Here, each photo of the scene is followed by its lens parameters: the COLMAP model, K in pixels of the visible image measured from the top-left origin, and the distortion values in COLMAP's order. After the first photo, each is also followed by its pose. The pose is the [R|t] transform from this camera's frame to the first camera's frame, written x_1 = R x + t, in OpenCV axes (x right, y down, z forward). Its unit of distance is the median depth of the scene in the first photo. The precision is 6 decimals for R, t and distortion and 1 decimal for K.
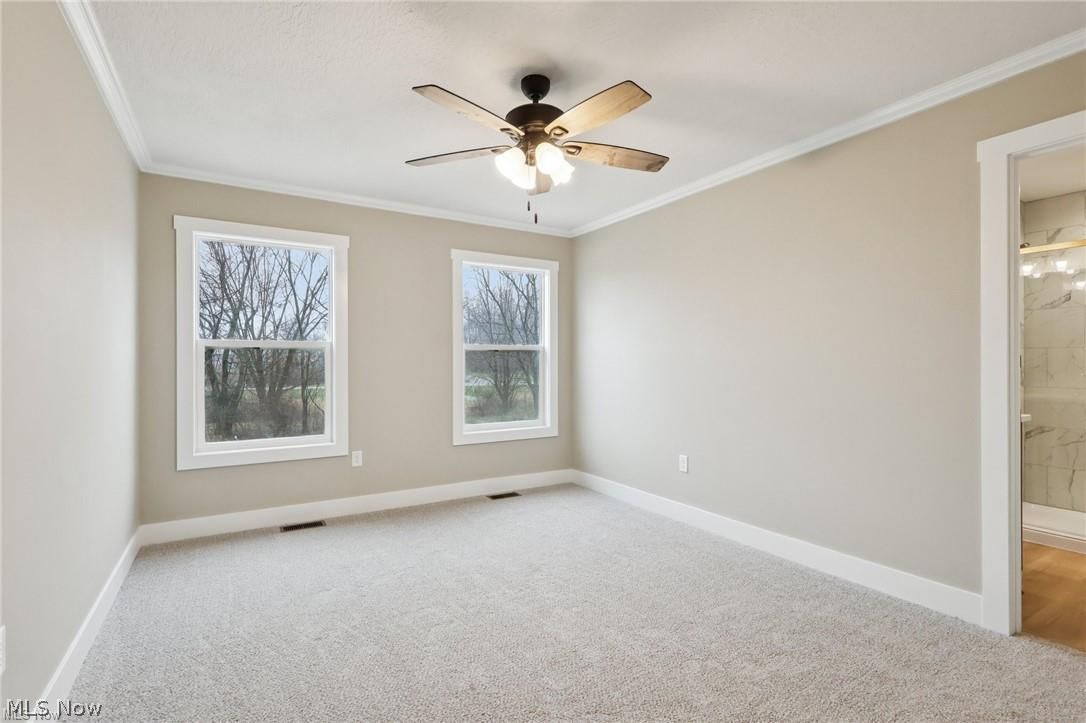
lens RADIAL K [[506.6, 0, 543.6], [0, 506.6, 362.6], [0, 0, 1]] dist [-0.002673, 0.002354]
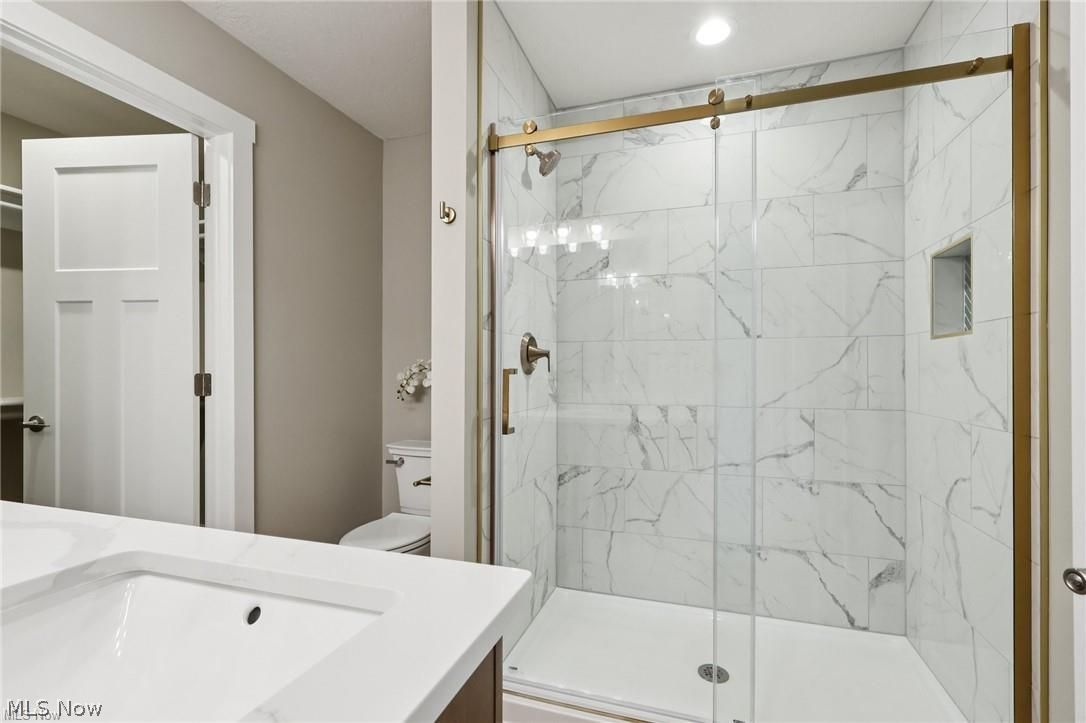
lens RADIAL K [[506.6, 0, 542.5], [0, 506.6, 364.5], [0, 0, 1]] dist [-0.002673, 0.002354]
pose [[0.762304, -0.001960, 0.647217, 0.241673], [0.001017, 0.999998, 0.001831, -0.000665], [-0.647219, -0.000737, 0.762304, 0.243312]]
